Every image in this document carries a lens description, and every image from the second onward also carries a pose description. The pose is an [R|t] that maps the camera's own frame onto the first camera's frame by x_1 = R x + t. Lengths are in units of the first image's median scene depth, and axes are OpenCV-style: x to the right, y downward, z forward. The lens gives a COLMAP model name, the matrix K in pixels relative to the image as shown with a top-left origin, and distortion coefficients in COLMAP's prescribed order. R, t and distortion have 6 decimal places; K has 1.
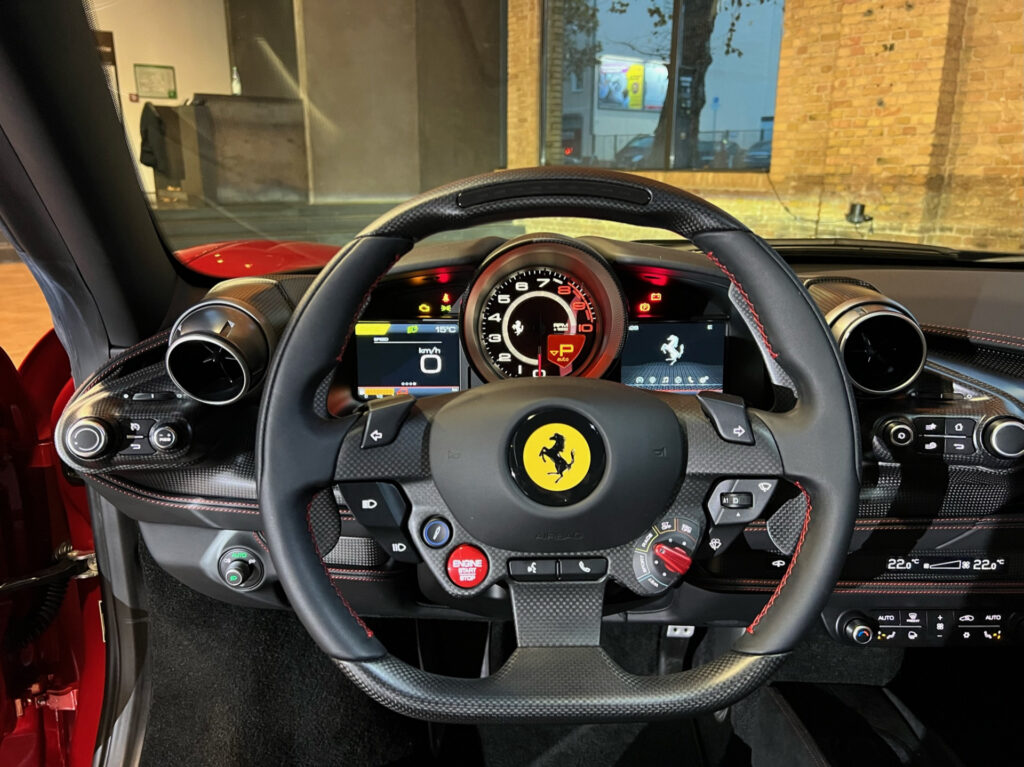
lens RADIAL K [[785.2, 0, 512.0], [0, 785.2, 383.5], [0, 0, 1]] dist [-0.001702, -0.000101]
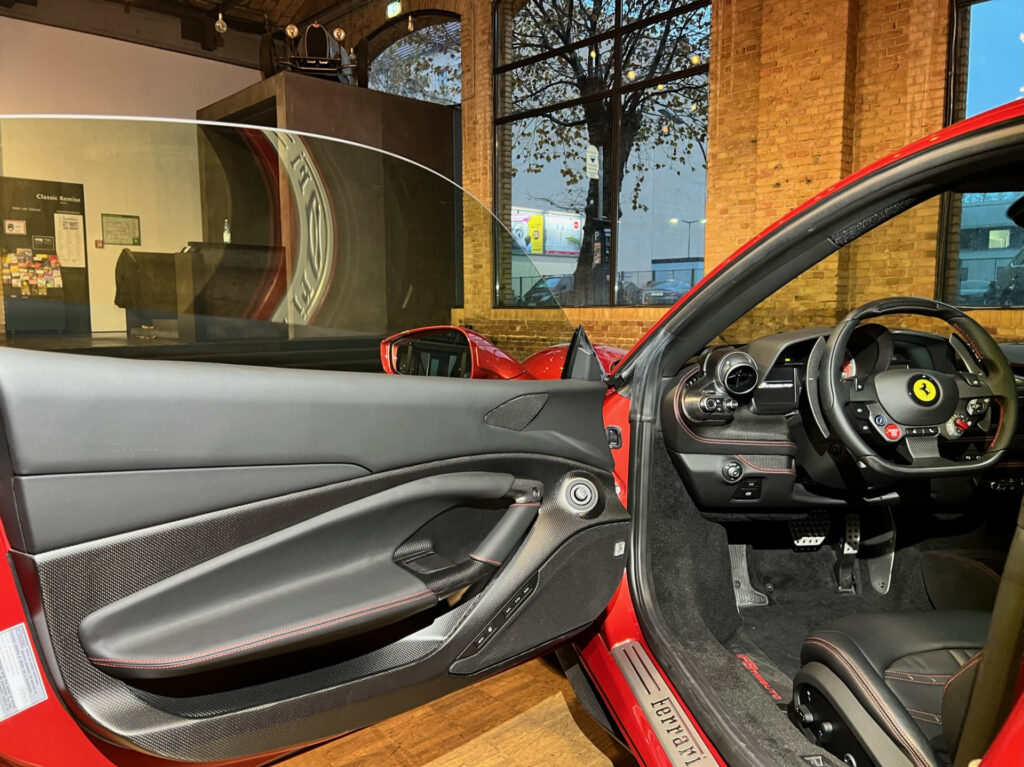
lens RADIAL K [[777.4, 0, 512.0], [0, 777.4, 383.5], [0, 0, 1]] dist [0.003626, -0.001582]
pose [[0.992031, -0.018781, 0.124585, -0.127204], [0.039581, 0.985222, -0.166645, 0.033932], [-0.119614, 0.170248, 0.978114, -0.117172]]
